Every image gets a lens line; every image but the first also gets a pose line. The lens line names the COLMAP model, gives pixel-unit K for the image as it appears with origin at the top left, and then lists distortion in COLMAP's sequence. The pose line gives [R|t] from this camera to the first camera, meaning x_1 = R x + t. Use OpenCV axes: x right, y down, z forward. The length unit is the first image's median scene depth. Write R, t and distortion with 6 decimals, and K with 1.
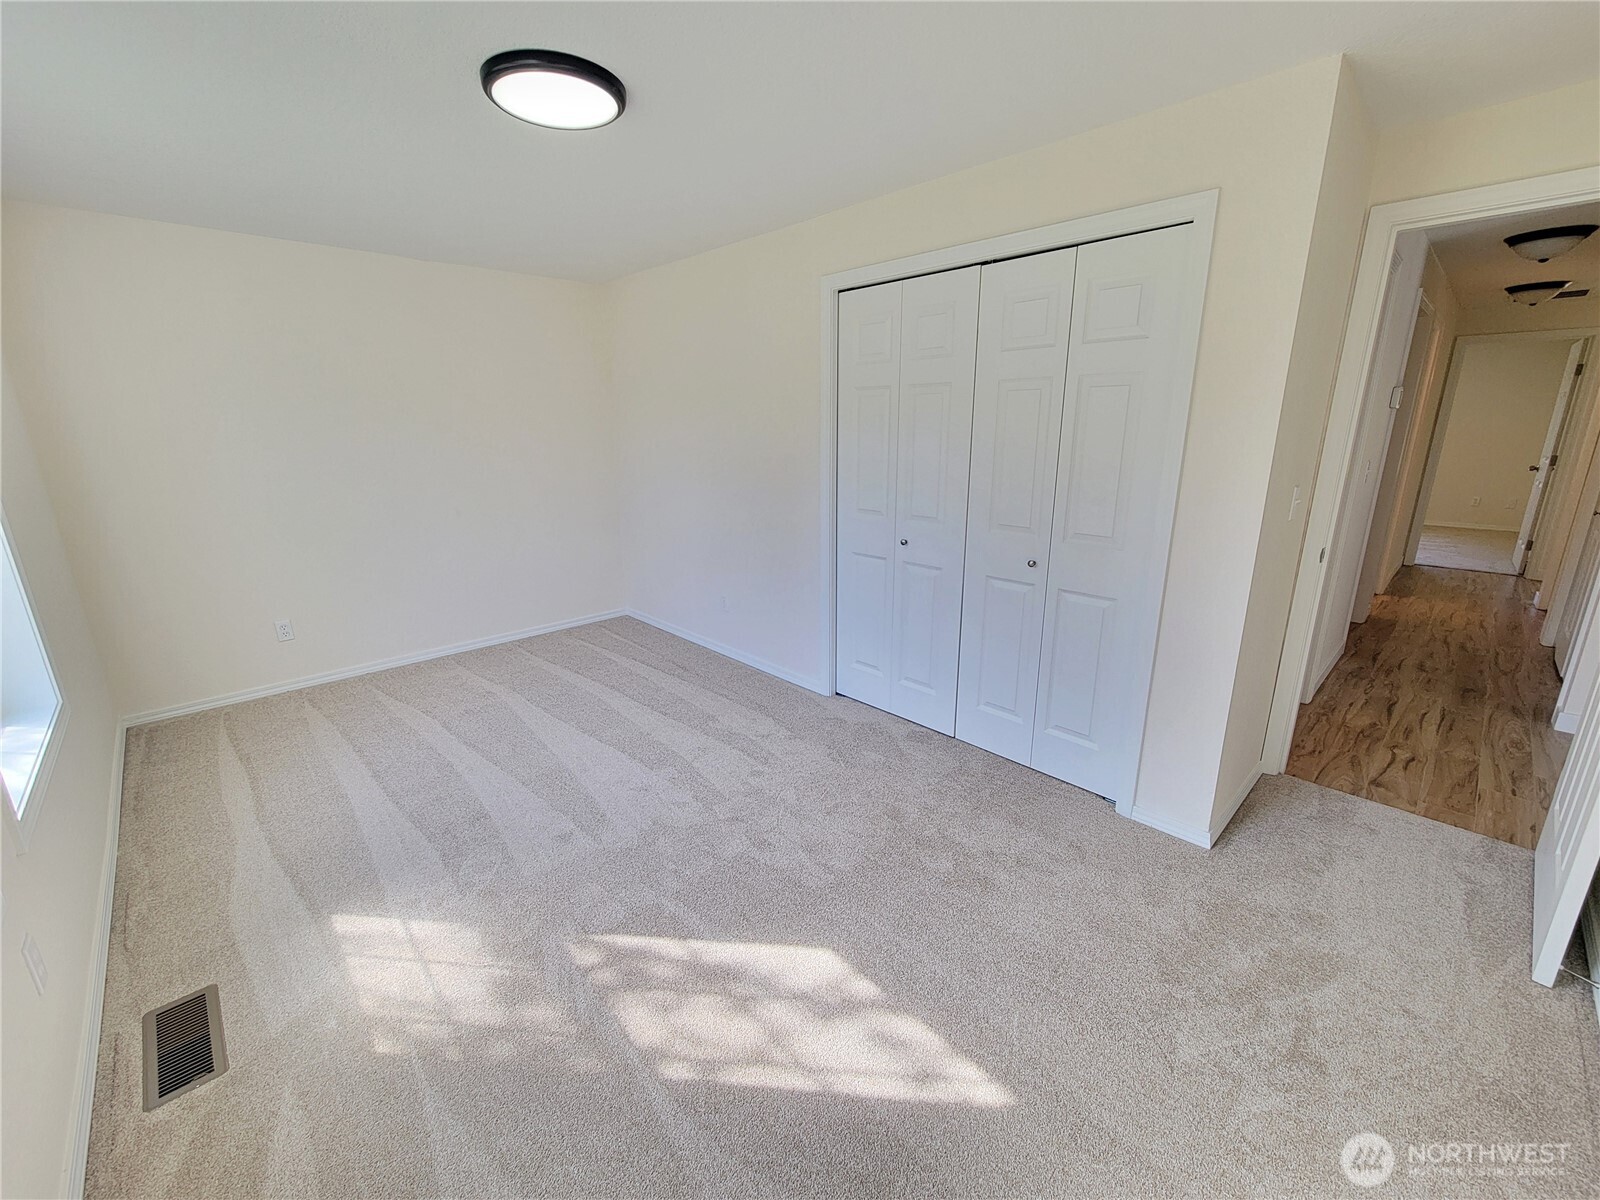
lens RADIAL K [[645.8, 0, 800.0], [0, 645.8, 600.0], [0, 0, 1]] dist [-0.008980, -0.000019]
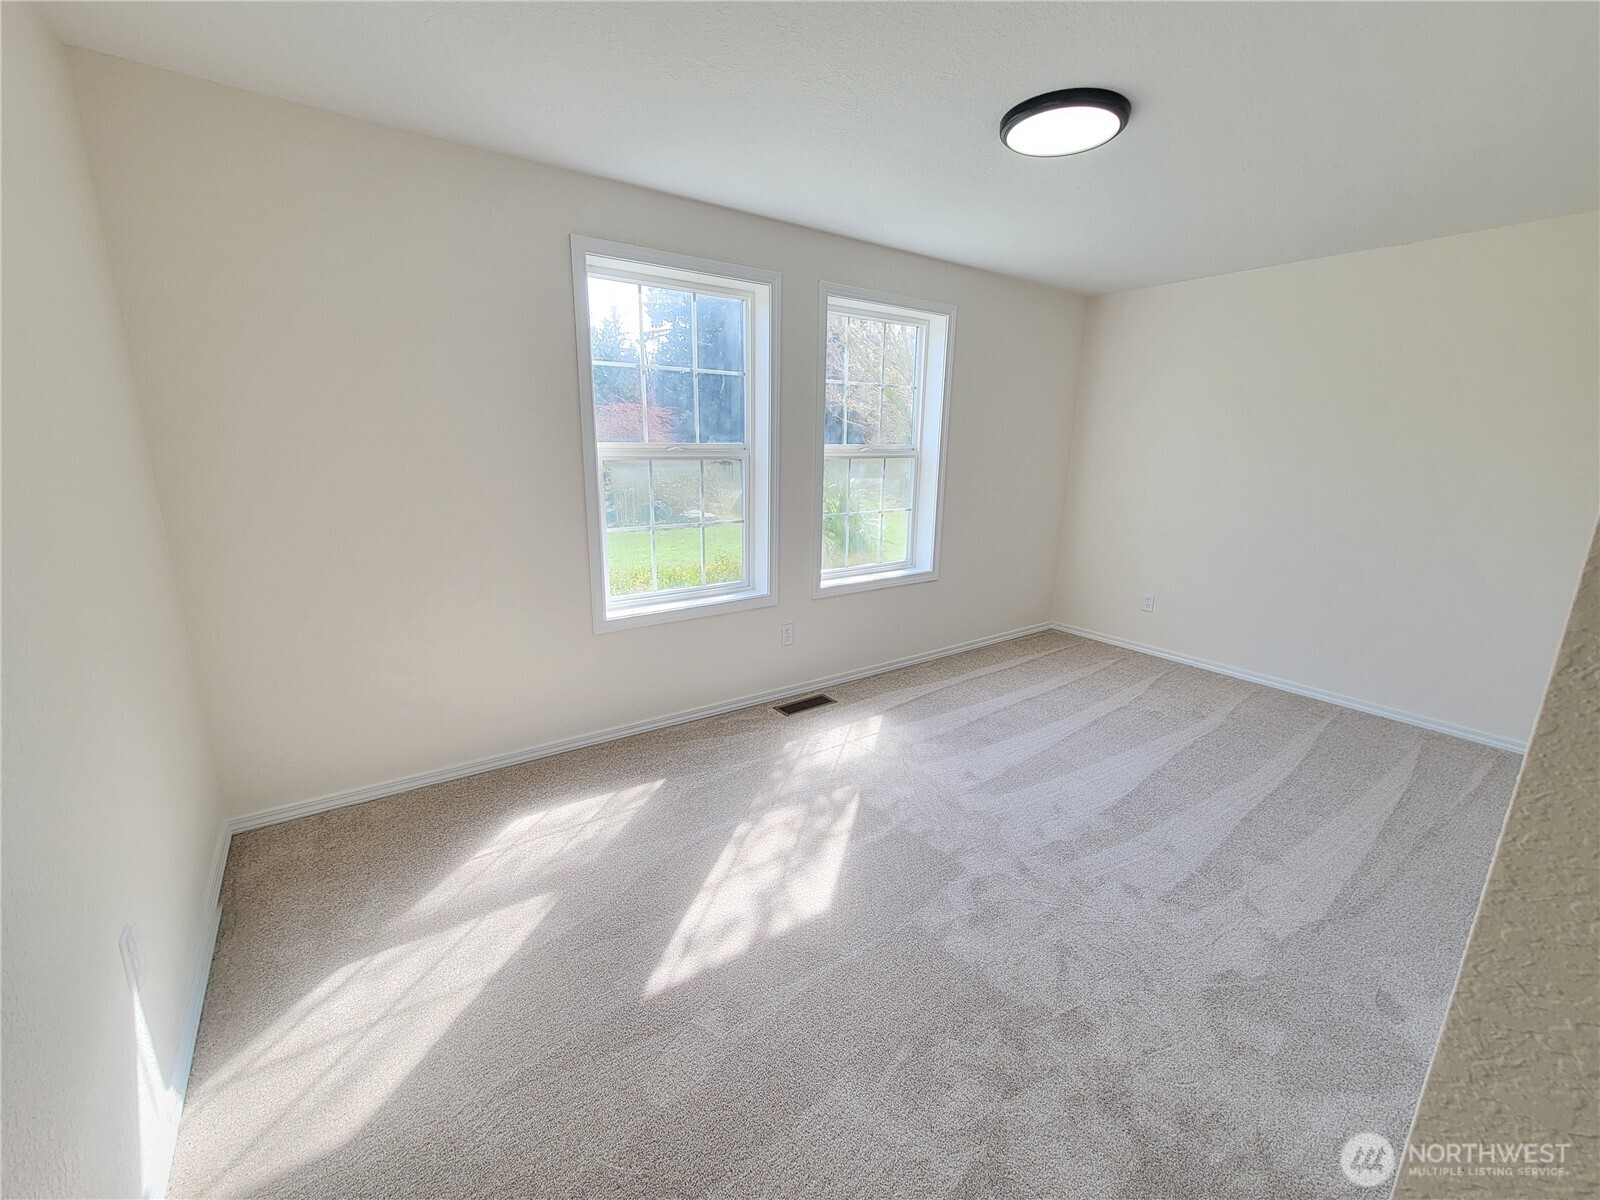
lens RADIAL K [[645.8, 0, 800.0], [0, 645.8, 600.0], [0, 0, 1]] dist [-0.008980, -0.000019]
pose [[-0.149418, 0.239279, -0.959385, 0.684915], [-0.273508, 0.922416, 0.272655, -0.159997], [0.950193, 0.303140, -0.072381, 0.614143]]
